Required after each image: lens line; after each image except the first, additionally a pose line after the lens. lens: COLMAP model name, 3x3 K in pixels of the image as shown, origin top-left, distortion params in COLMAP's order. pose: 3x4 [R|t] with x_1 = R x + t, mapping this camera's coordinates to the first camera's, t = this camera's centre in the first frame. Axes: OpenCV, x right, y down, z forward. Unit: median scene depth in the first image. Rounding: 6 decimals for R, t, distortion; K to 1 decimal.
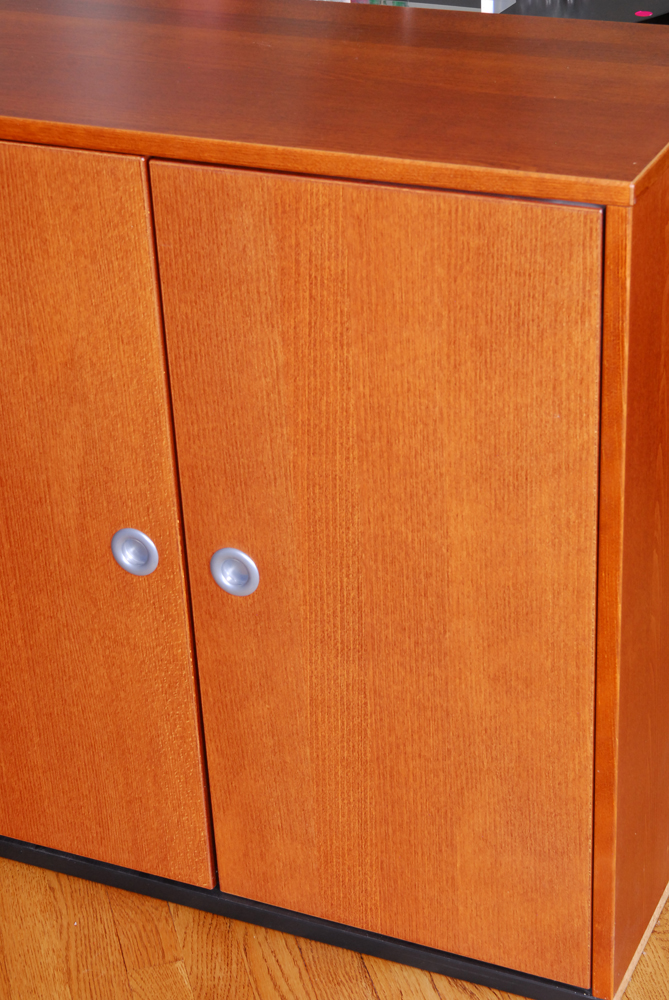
lens RADIAL K [[2122.6, 0, 332.4], [0, 2122.6, 499.0], [0, 0, 1]] dist [-0.031679, 0.000000]
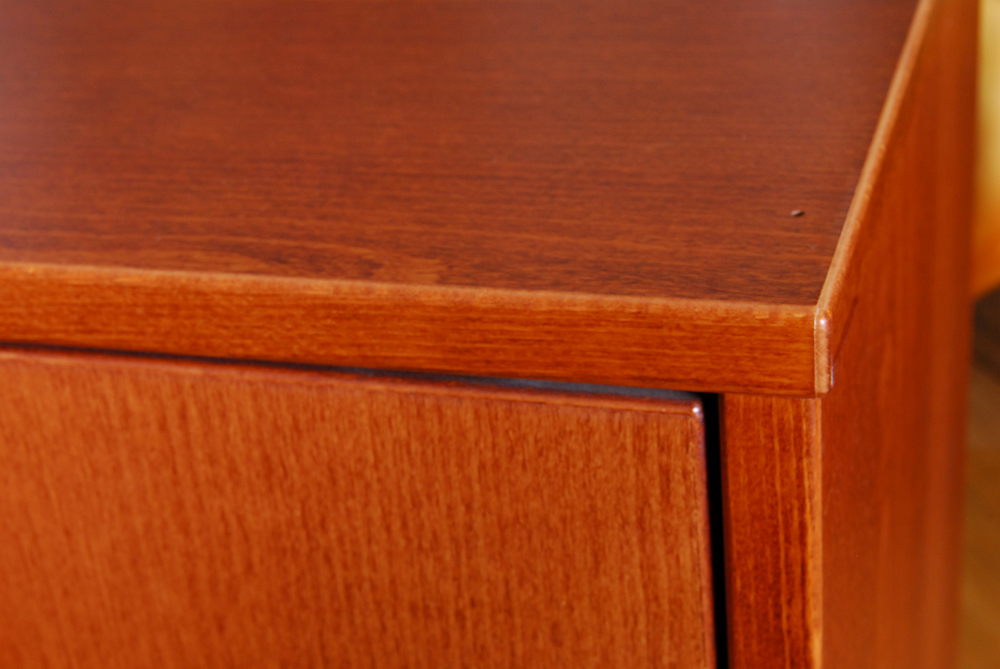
lens RADIAL K [[2122.6, 0, 501.5], [0, 2122.6, 335.7], [0, 0, 1]] dist [-0.031679, 0.000000]
pose [[0.991827, -0.099355, 0.080052, 0.079182], [0.101937, 0.994373, -0.028834, -0.134168], [-0.076737, 0.036758, 0.996374, 0.710327]]
